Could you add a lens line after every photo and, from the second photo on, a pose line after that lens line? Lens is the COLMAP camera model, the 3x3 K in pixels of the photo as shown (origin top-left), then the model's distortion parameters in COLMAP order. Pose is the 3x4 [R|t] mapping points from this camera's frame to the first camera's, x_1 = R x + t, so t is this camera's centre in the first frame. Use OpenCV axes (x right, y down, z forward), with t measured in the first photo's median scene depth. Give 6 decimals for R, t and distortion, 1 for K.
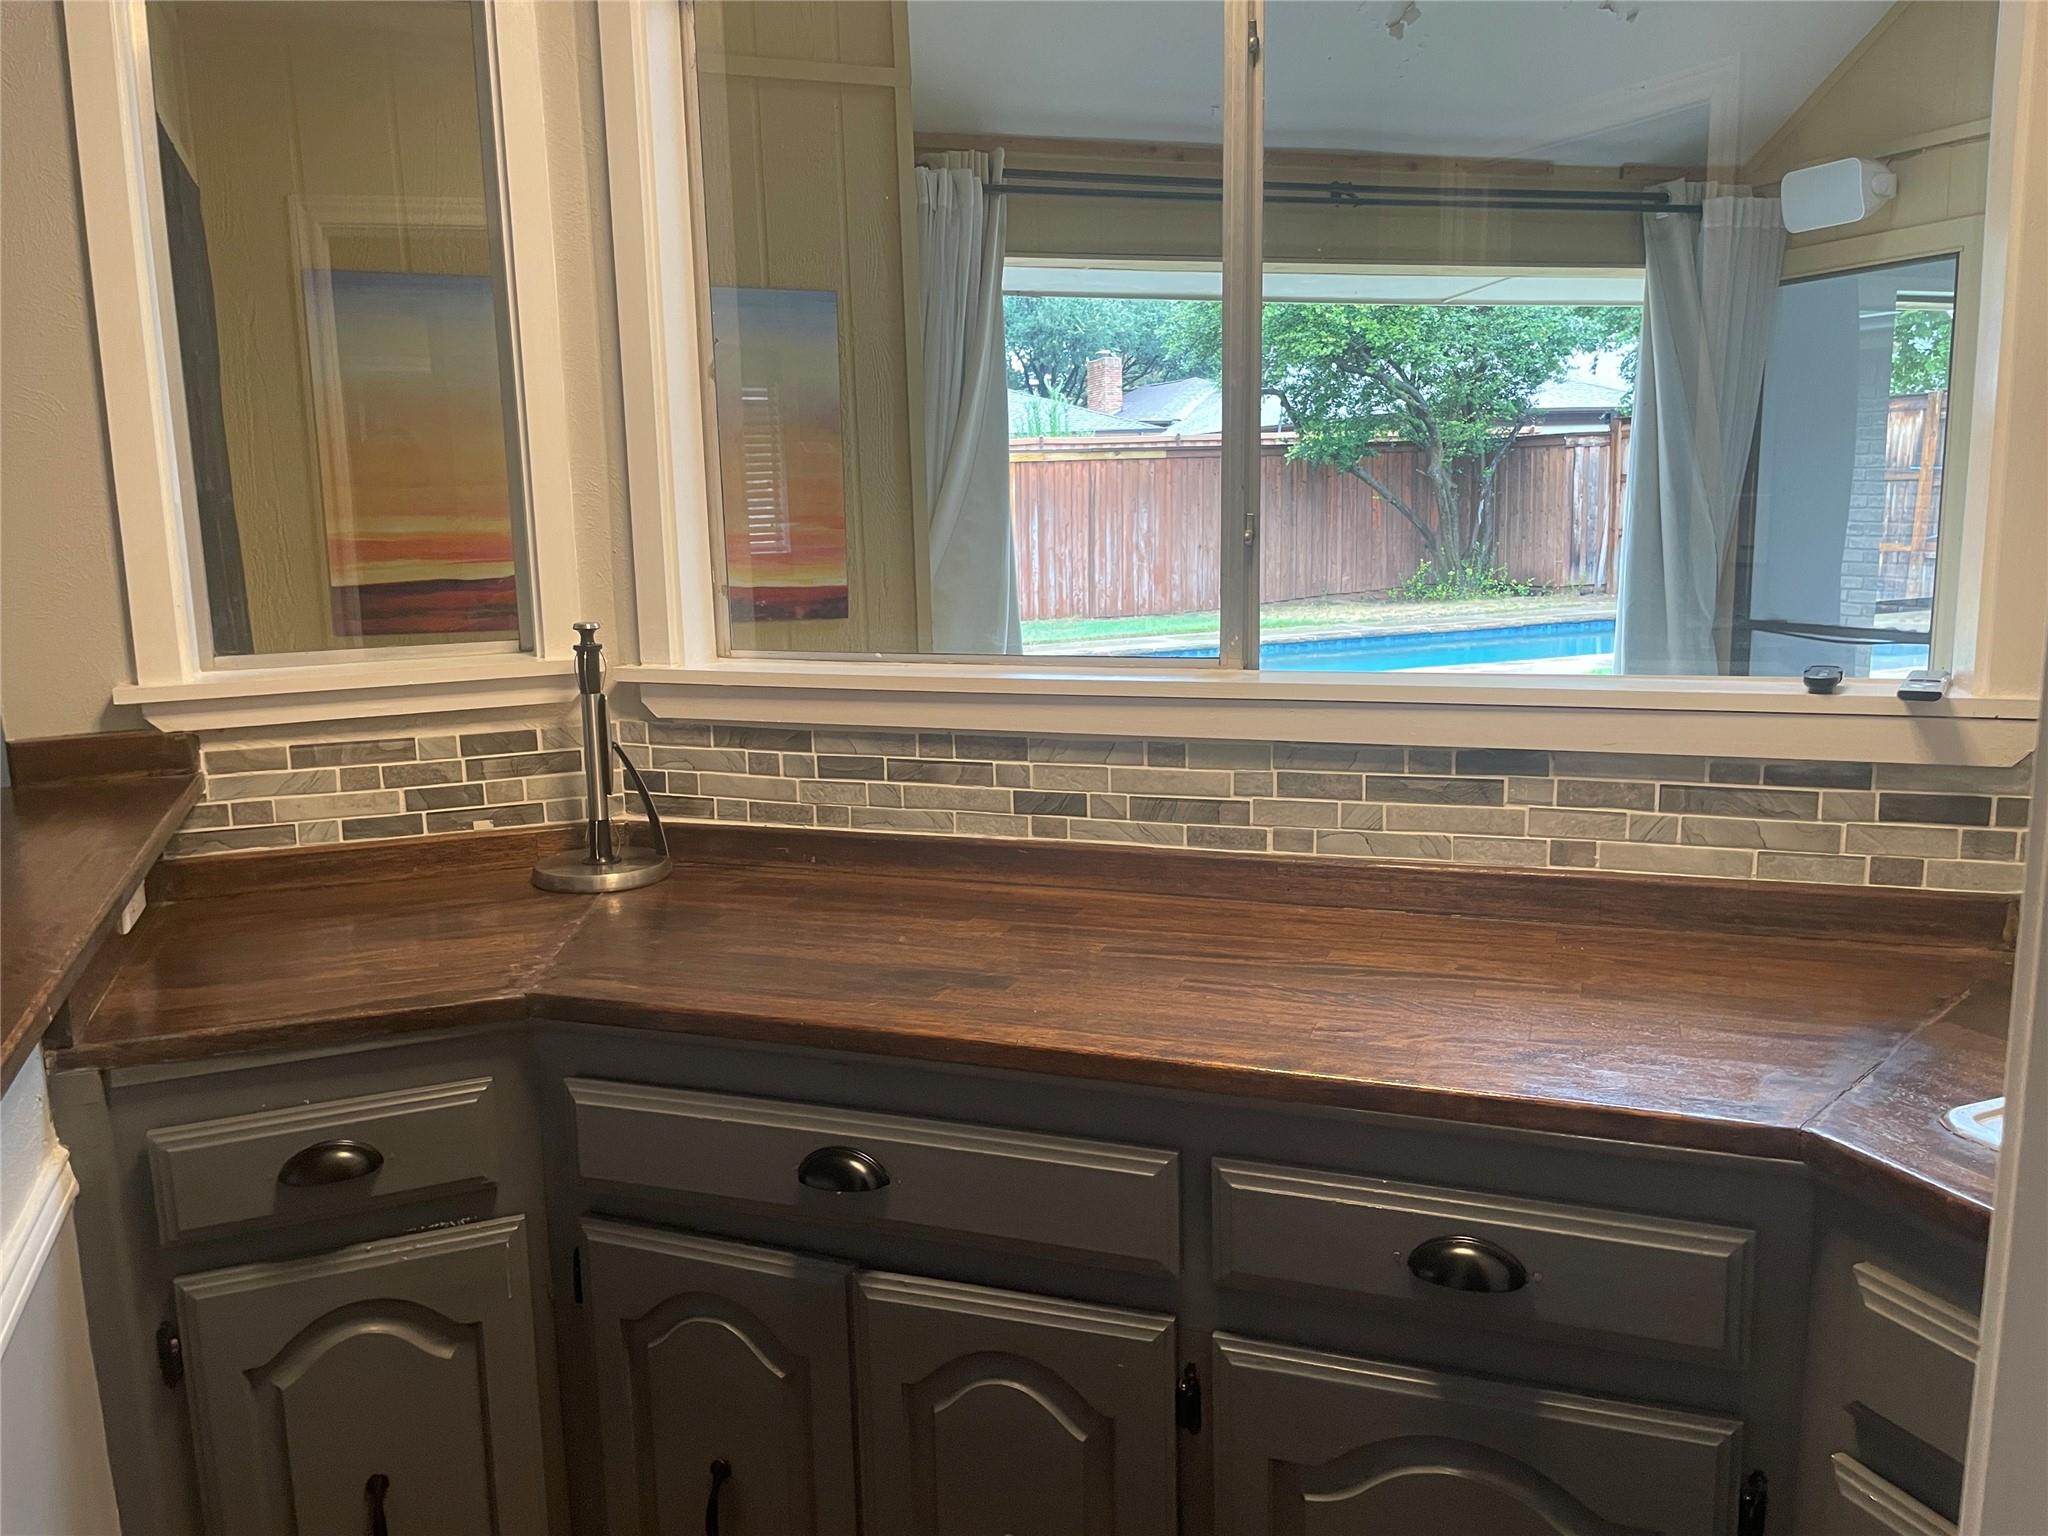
lens RADIAL K [[1557.2, 0, 993.0], [0, 1557.2, 783.5], [0, 0, 1]] dist [0.092366, -0.126165]
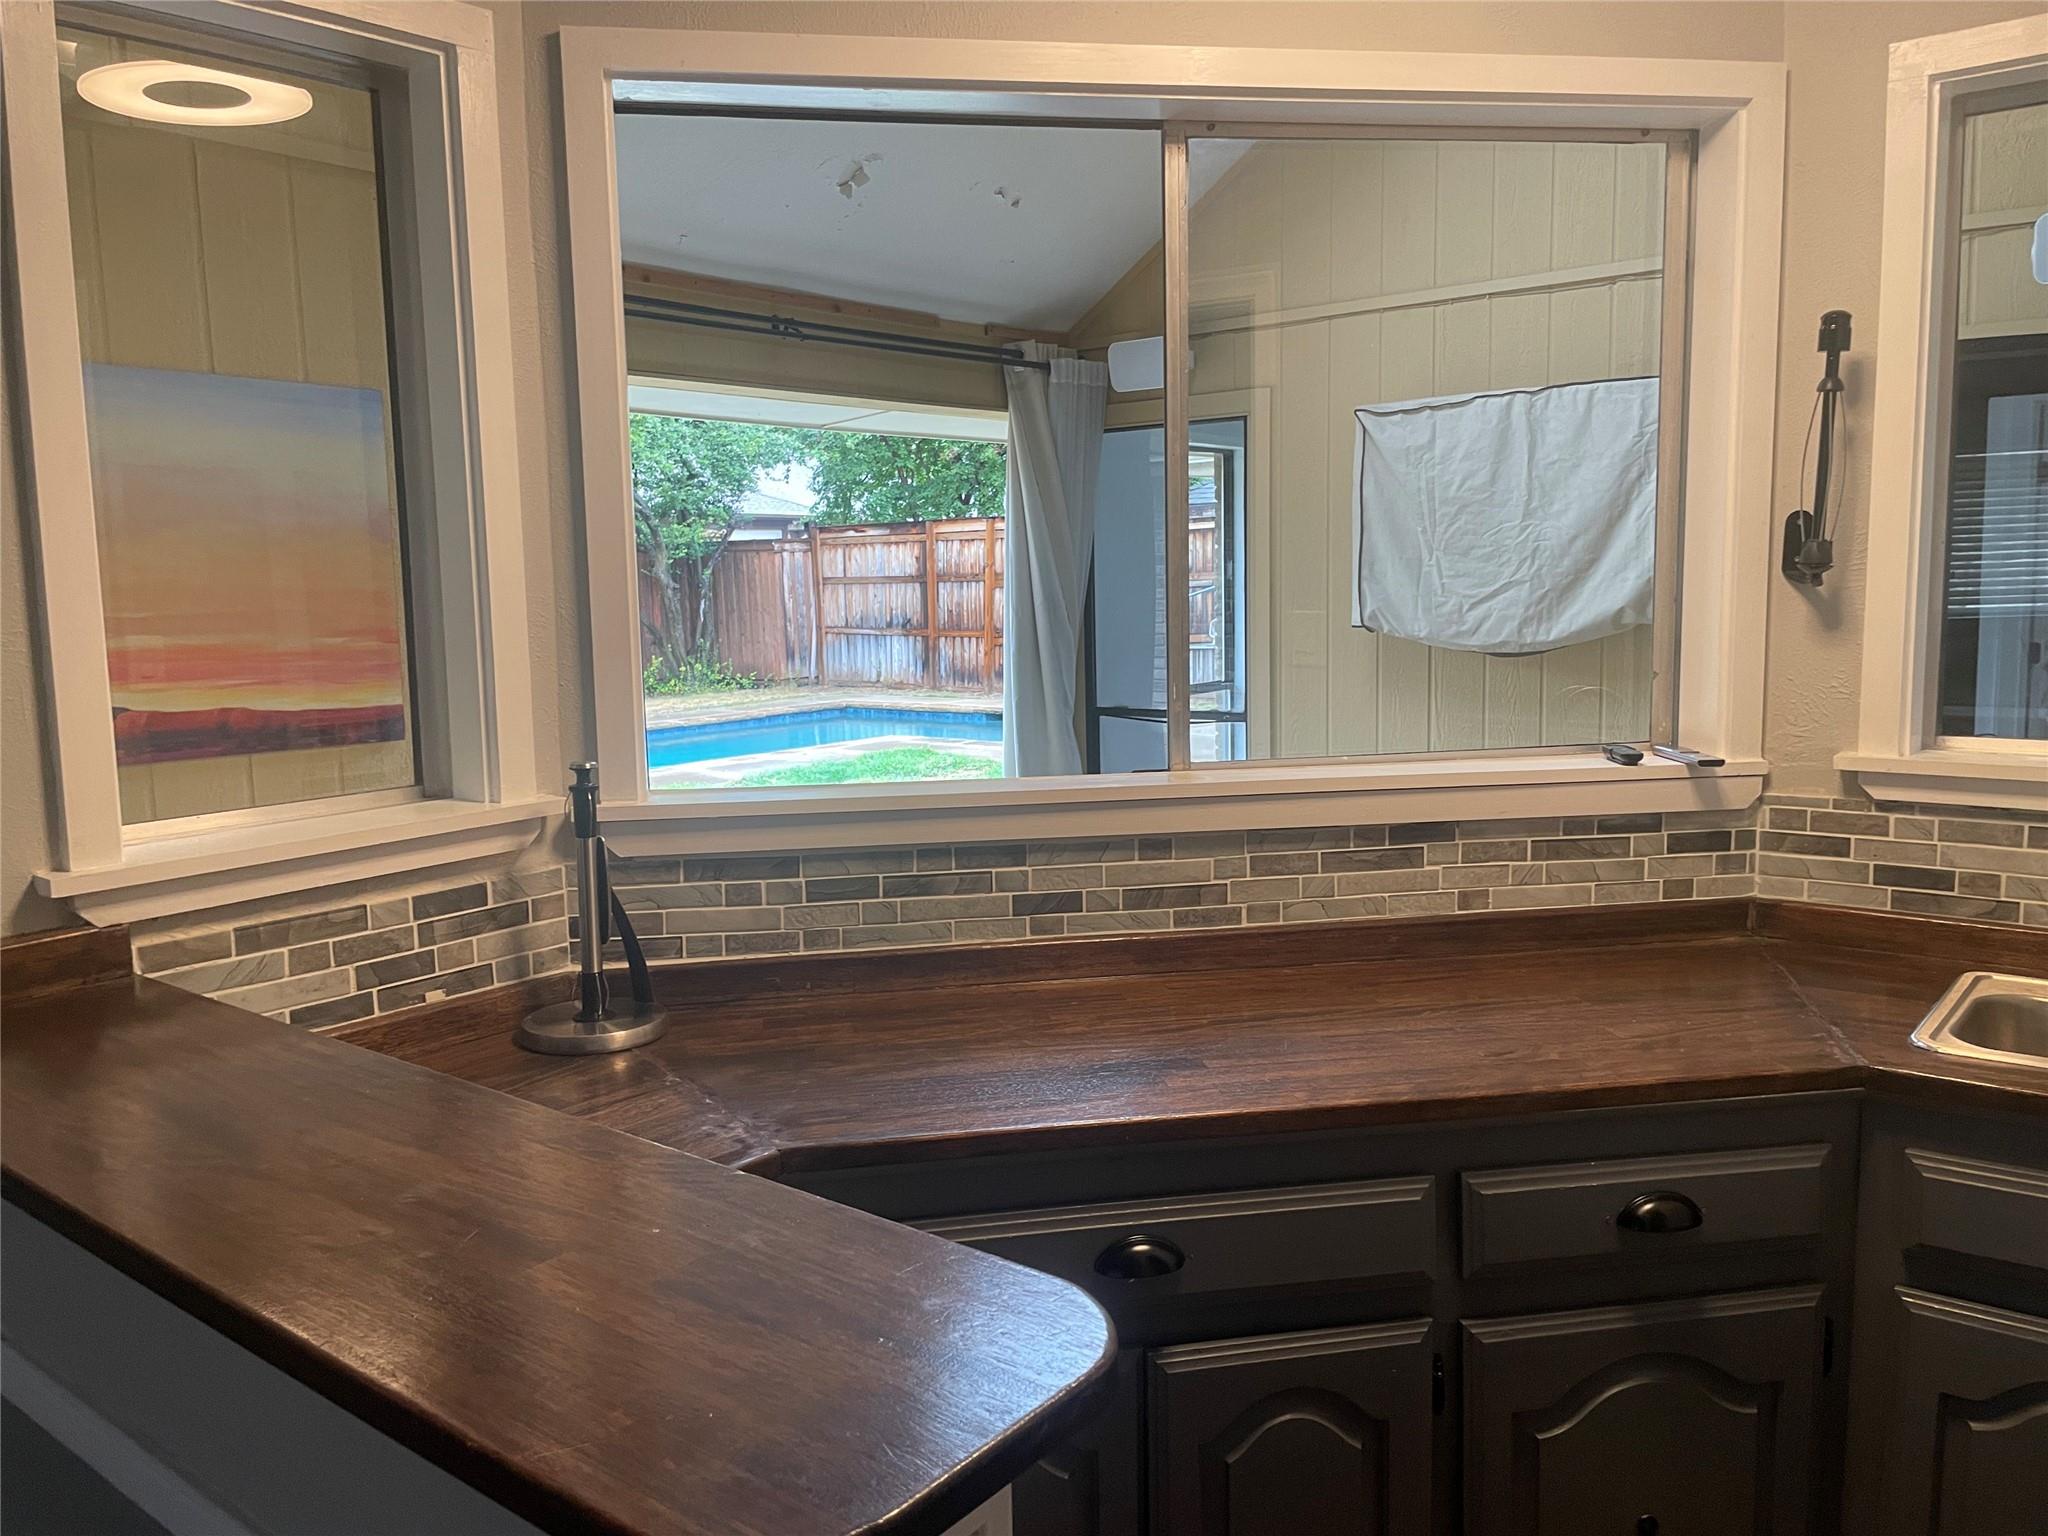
lens RADIAL K [[1557.2, 0, 1006.6], [0, 1557.2, 768.9], [0, 0, 1]] dist [0.092366, -0.126165]
pose [[0.861822, -0.056536, 0.504051, -0.500747], [0.090945, 0.994887, -0.043907, -0.033485], [-0.498991, 0.083681, 0.862557, 0.065710]]
